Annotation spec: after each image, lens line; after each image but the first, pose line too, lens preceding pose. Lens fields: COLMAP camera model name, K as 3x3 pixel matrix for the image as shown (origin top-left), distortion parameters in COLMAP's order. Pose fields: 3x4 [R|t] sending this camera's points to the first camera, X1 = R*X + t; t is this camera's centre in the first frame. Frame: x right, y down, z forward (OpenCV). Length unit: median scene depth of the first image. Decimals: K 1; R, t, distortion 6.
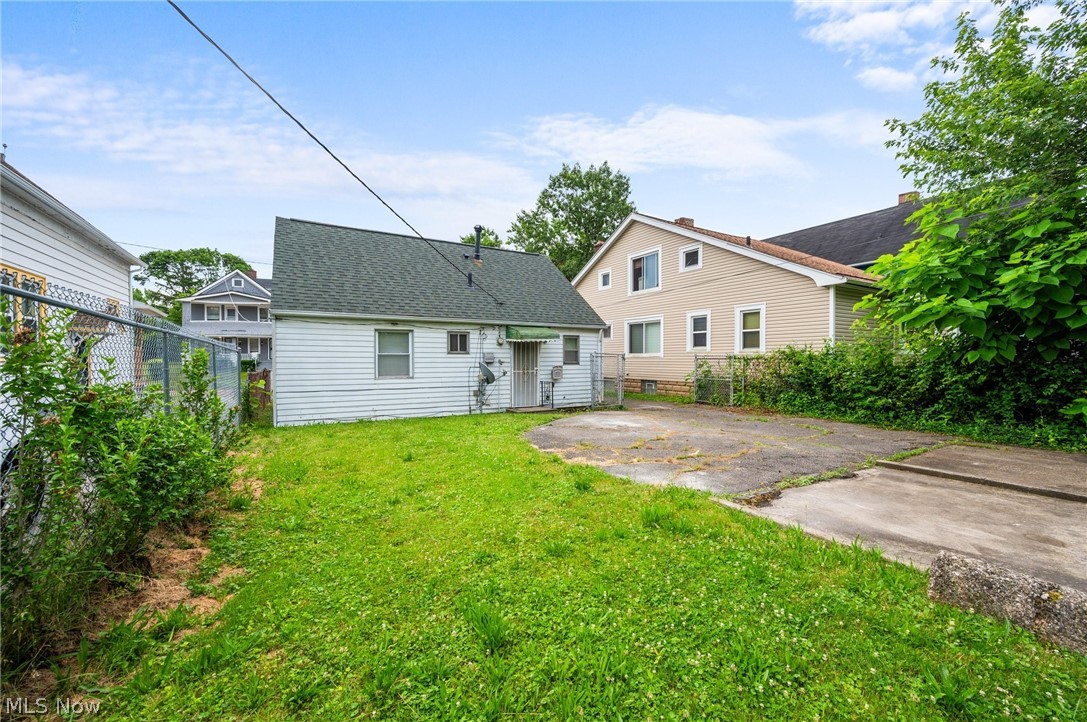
lens RADIAL K [[429.1, 0, 551.3], [0, 429.1, 378.5], [0, 0, 1]] dist [-0.000795, -0.000542]
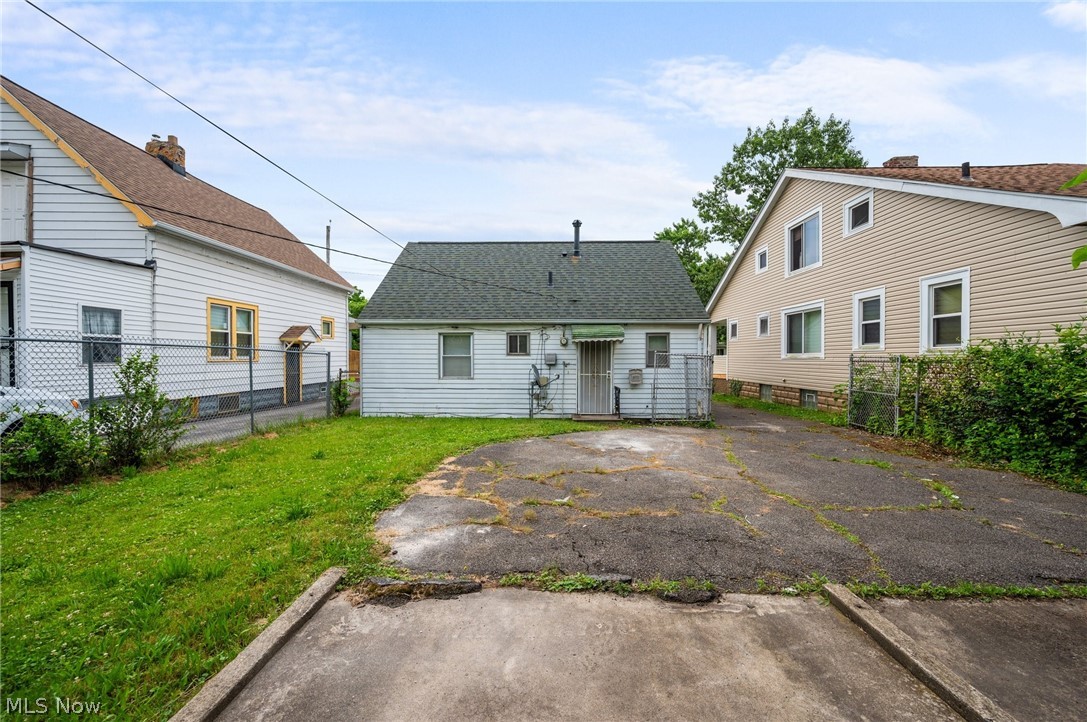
lens RADIAL K [[429.1, 0, 546.2], [0, 429.1, 370.8], [0, 0, 1]] dist [-0.000795, -0.000542]
pose [[0.843606, 0.017258, -0.536685, 0.339886], [-0.026621, 0.999599, -0.009700, -0.013710], [0.536302, 0.022470, 0.843727, 0.196517]]
